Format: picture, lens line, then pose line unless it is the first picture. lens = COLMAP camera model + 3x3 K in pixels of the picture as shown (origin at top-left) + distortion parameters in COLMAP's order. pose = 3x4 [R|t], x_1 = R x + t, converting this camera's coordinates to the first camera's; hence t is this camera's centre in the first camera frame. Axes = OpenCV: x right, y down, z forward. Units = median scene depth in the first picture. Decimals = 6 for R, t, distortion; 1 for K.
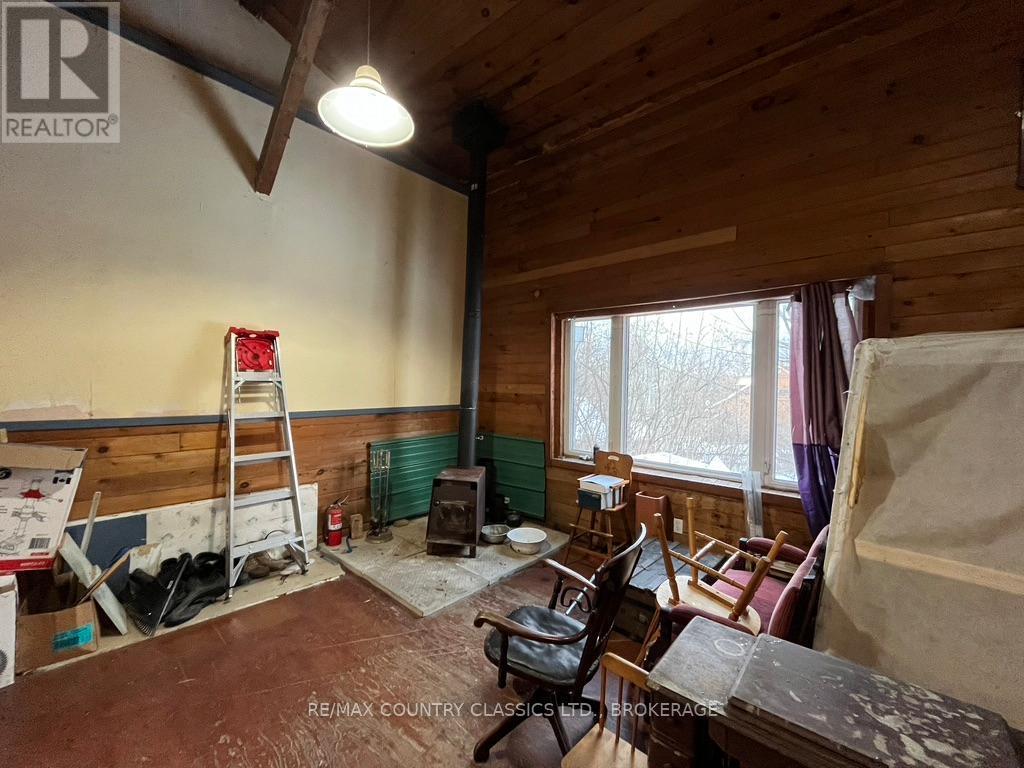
lens RADIAL K [[418.8, 0, 510.7], [0, 418.8, 386.2], [0, 0, 1]] dist [0.000117, -0.000462]
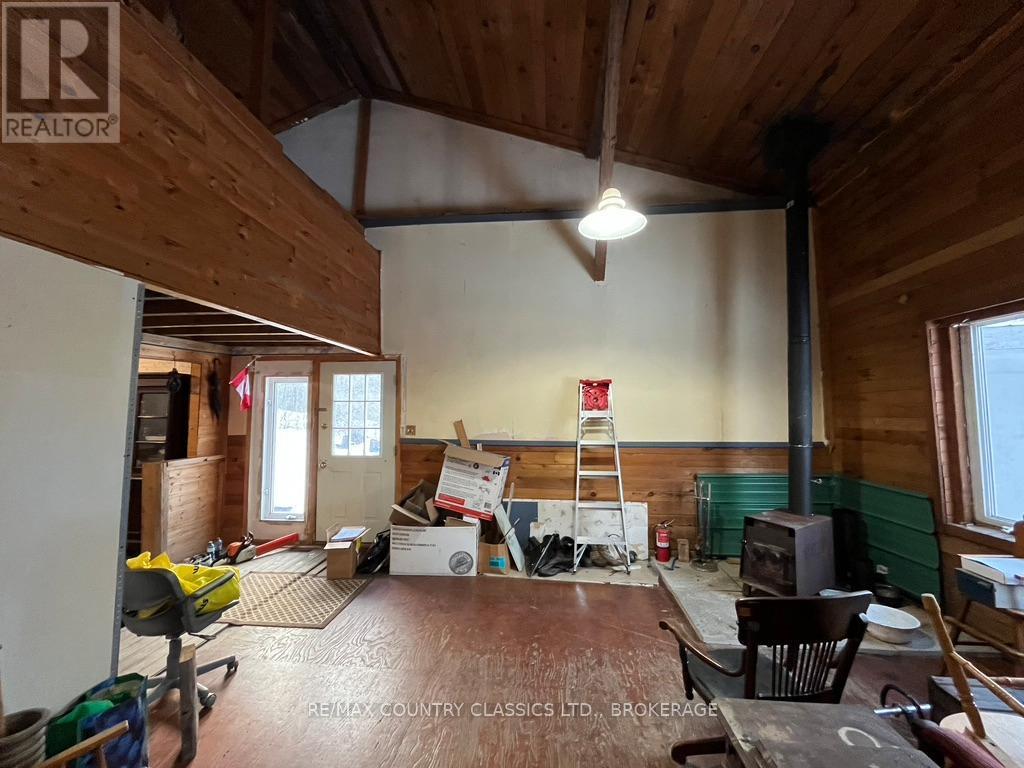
lens RADIAL K [[418.8, 0, 510.7], [0, 418.8, 386.2], [0, 0, 1]] dist [0.000117, -0.000462]
pose [[0.584482, -0.070408, -0.808346, 0.306928], [0.001962, 0.996348, -0.085364, 0.001902], [0.811405, 0.048308, 0.582485, -0.022098]]
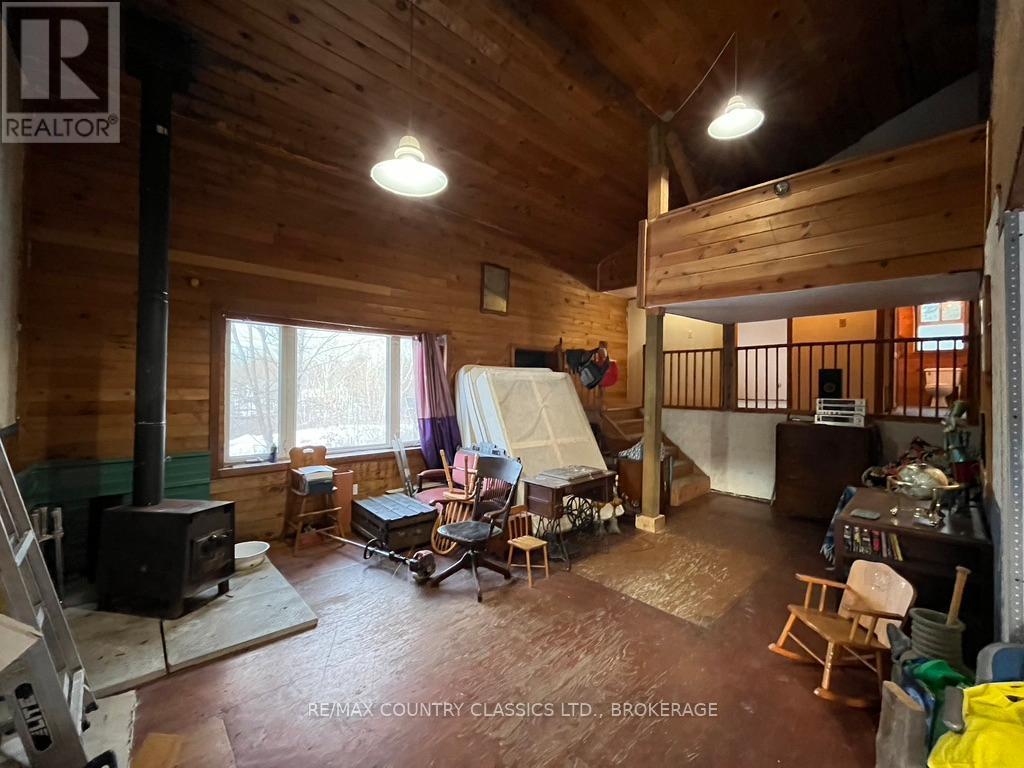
lens RADIAL K [[418.8, 0, 510.7], [0, 418.8, 386.2], [0, 0, 1]] dist [0.000117, -0.000462]
pose [[0.111084, -0.013501, 0.993719, -0.875786], [-0.000677, 0.999906, 0.013661, -0.025800], [-0.993811, -0.002191, 0.111065, 0.324098]]
